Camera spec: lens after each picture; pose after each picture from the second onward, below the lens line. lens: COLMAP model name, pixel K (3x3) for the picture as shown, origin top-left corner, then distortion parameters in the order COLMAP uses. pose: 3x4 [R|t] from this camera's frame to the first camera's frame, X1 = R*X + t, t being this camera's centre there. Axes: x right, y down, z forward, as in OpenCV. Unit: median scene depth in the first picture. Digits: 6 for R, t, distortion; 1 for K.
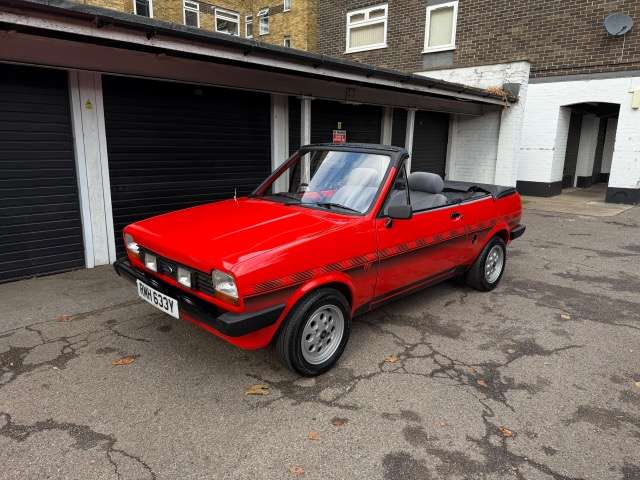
lens RADIAL K [[452.0, 0, 318.5], [0, 452.0, 241.5], [0, 0, 1]] dist [0.014839, -0.019747]
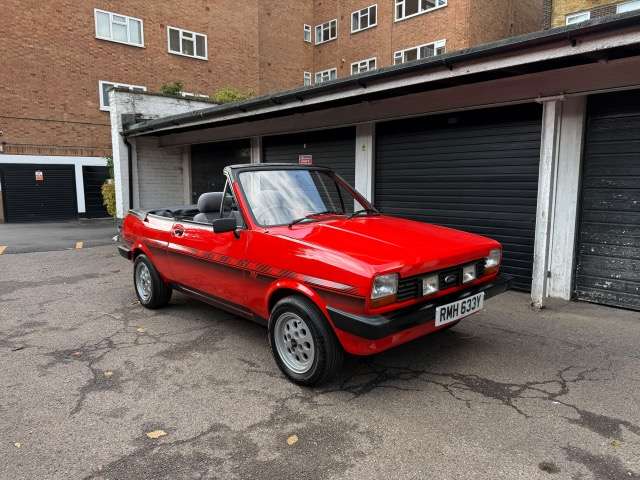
lens RADIAL K [[453.9, 0, 318.0], [0, 453.9, 239.8], [0, 0, 1]] dist [0.006050, -0.009610]
pose [[-0.055979, 0.110396, -0.992310, 1.021655], [-0.216501, 0.968879, 0.120003, -0.183451], [0.974676, 0.221554, -0.030336, 1.089603]]
